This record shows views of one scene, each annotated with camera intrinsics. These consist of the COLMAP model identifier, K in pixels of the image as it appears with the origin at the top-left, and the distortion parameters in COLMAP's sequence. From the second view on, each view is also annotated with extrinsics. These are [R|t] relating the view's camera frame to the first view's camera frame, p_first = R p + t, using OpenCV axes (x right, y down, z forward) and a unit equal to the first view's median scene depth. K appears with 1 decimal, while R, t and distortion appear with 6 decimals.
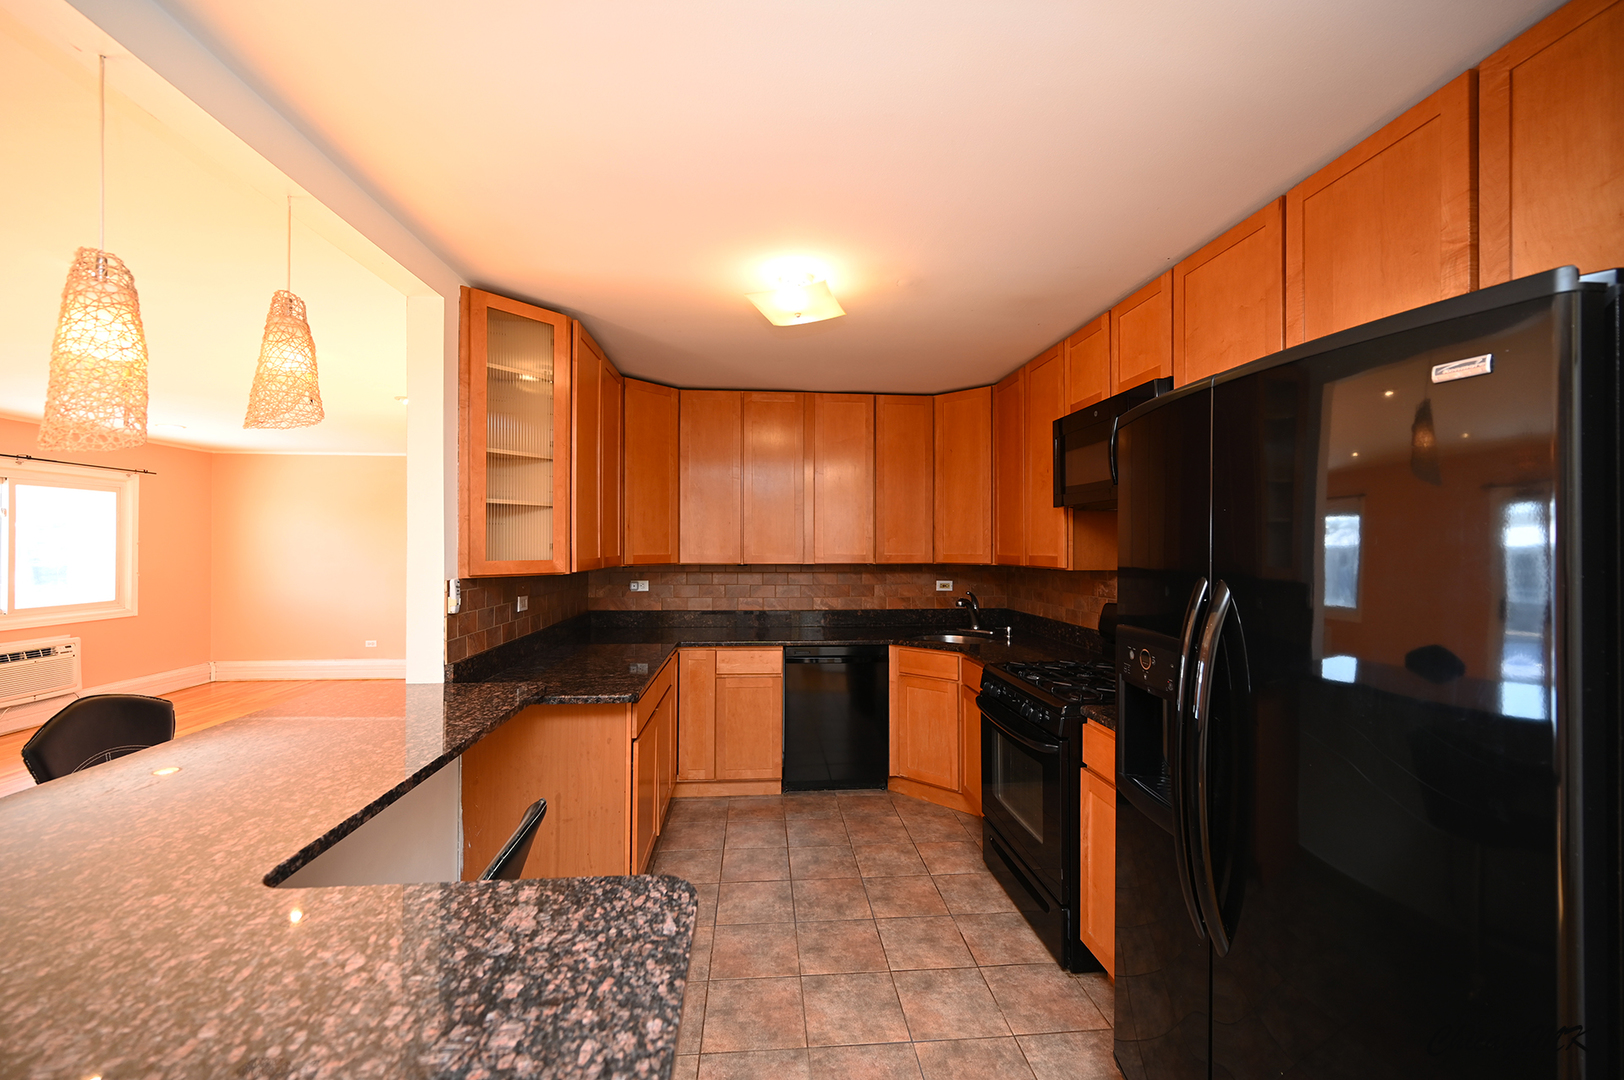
lens RADIAL K [[637.0, 0, 811.7], [0, 637.0, 542.2], [0, 0, 1]] dist [-0.001006, 0.000155]
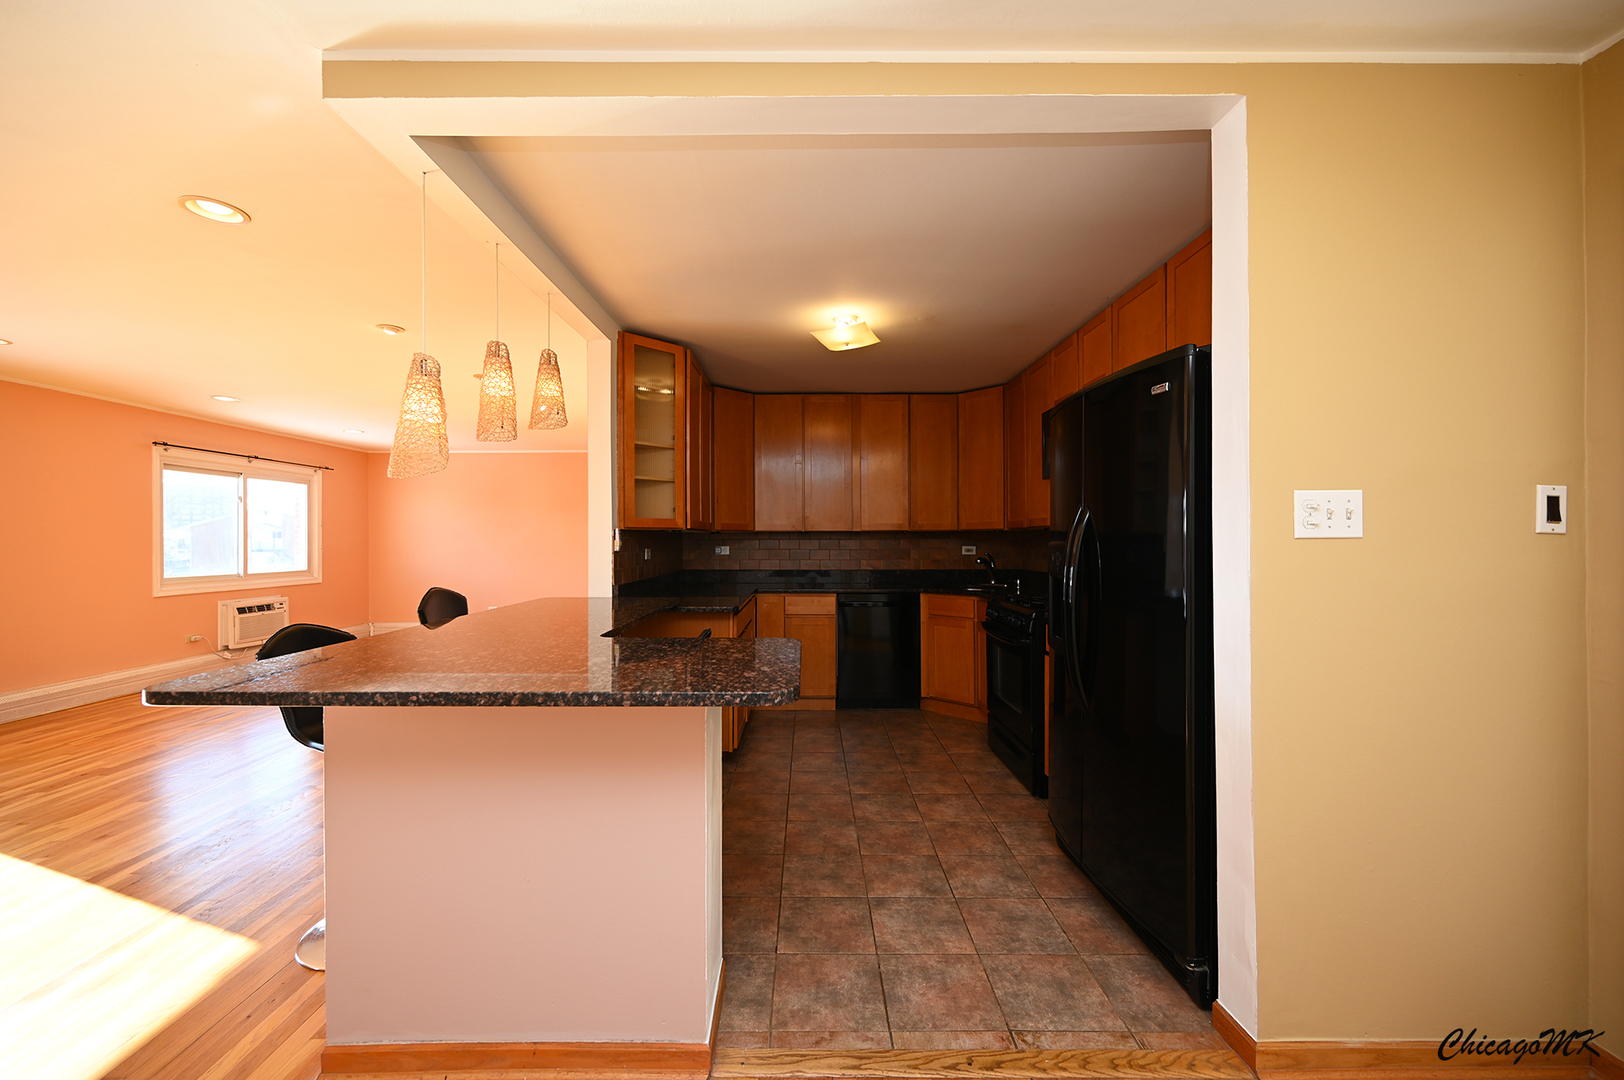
lens RADIAL K [[637.0, 0, 808.2], [0, 637.0, 540.3], [0, 0, 1]] dist [-0.001006, 0.000155]
pose [[0.996394, -0.005014, -0.084697, 0.008085], [0.005478, 0.999971, 0.005248, 0.053726], [0.084668, -0.005694, 0.996393, -0.303893]]
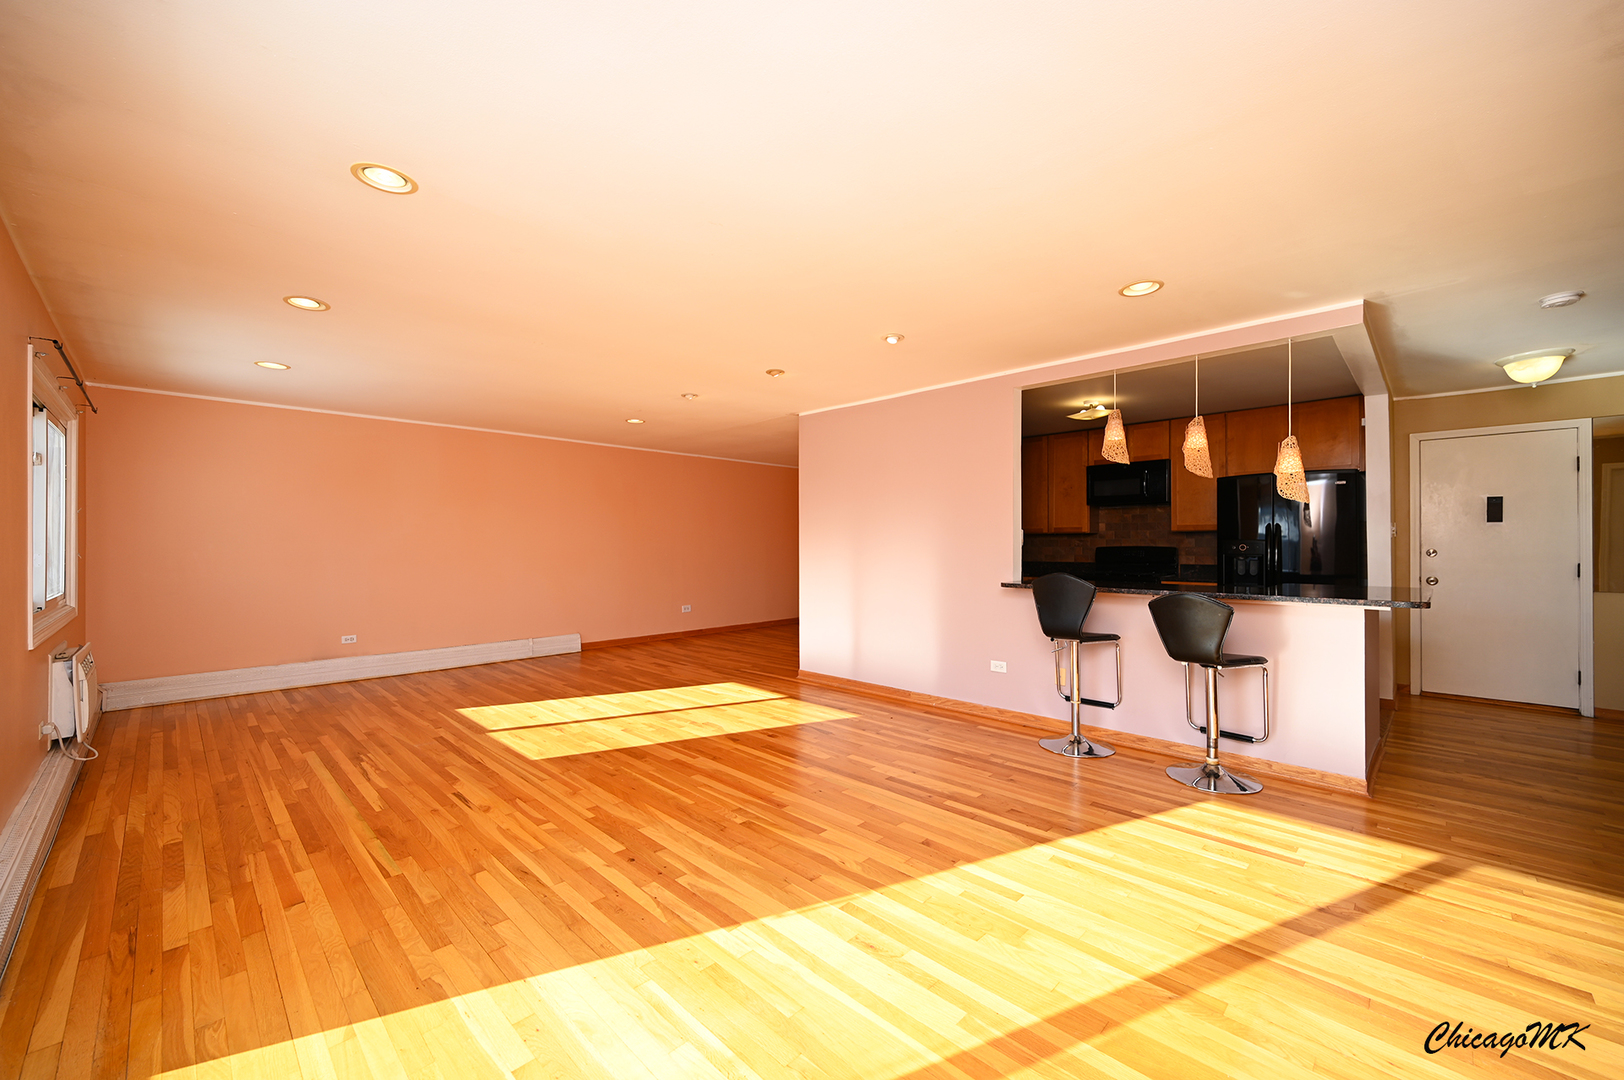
lens RADIAL K [[637.0, 0, 812.3], [0, 637.0, 540.1], [0, 0, 1]] dist [-0.001006, 0.000155]
pose [[0.765242, -0.001365, 0.643741, -1.577077], [0.001657, 0.999999, 0.000150, 0.059739], [-0.643741, 0.000952, 0.765243, -0.082579]]
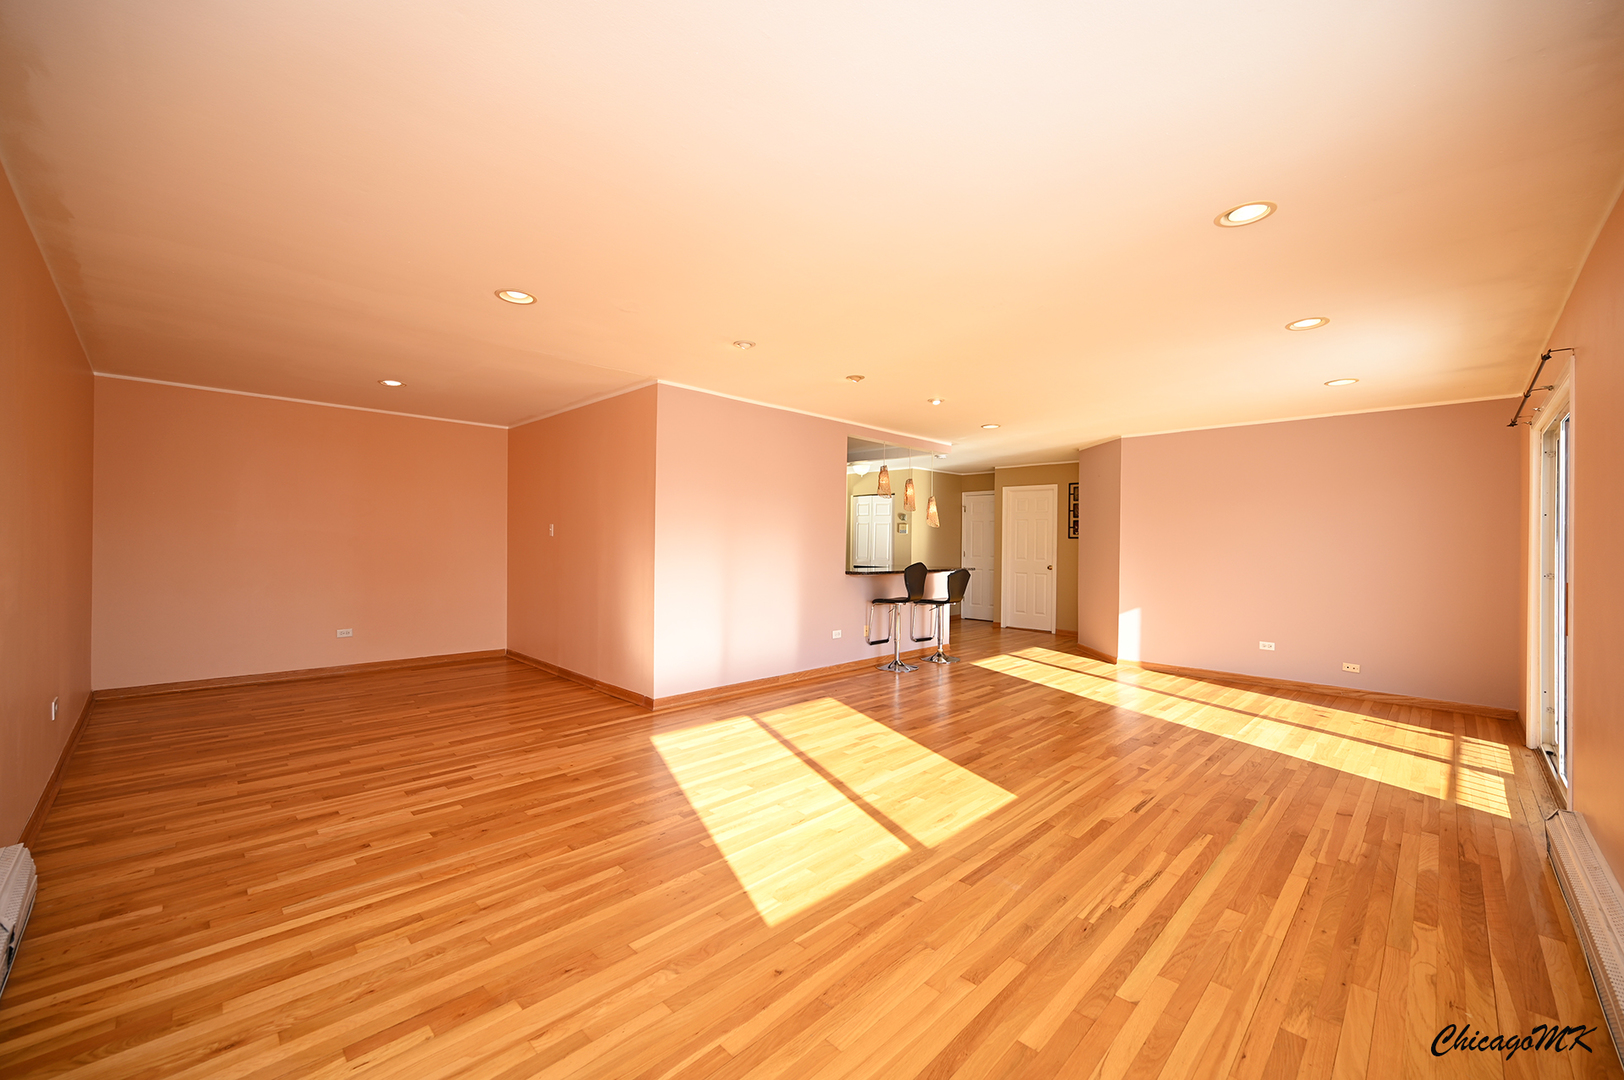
lens RADIAL K [[637.0, 0, 812.4], [0, 637.0, 540.8], [0, 0, 1]] dist [-0.001006, 0.000155]
pose [[-0.639286, -0.010480, 0.768898, -1.769390], [-0.018774, 0.999822, -0.001982, 0.065349], [-0.768740, -0.015703, -0.639369, 1.912200]]
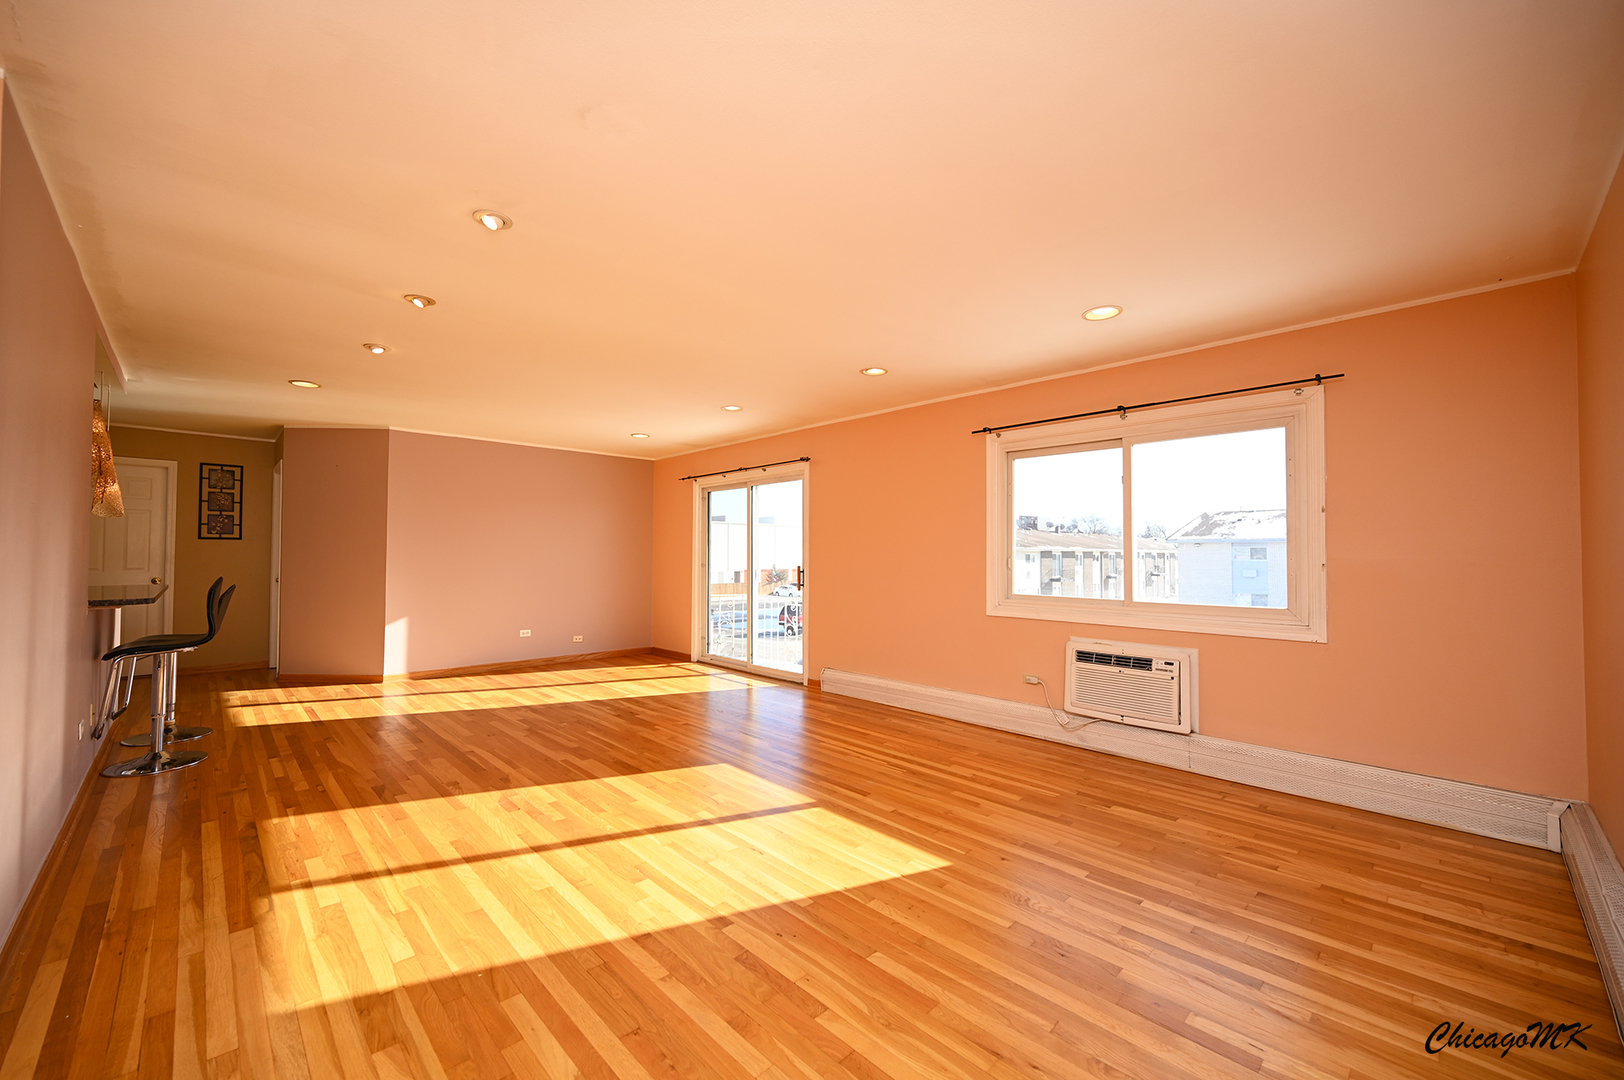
lens RADIAL K [[637.0, 0, 807.0], [0, 637.0, 546.7], [0, 0, 1]] dist [-0.001006, 0.000155]
pose [[-0.782969, -0.016637, -0.621838, -0.655961], [-0.005410, 0.999787, -0.019937, 0.081224], [0.622037, -0.012246, -0.782892, 2.031426]]
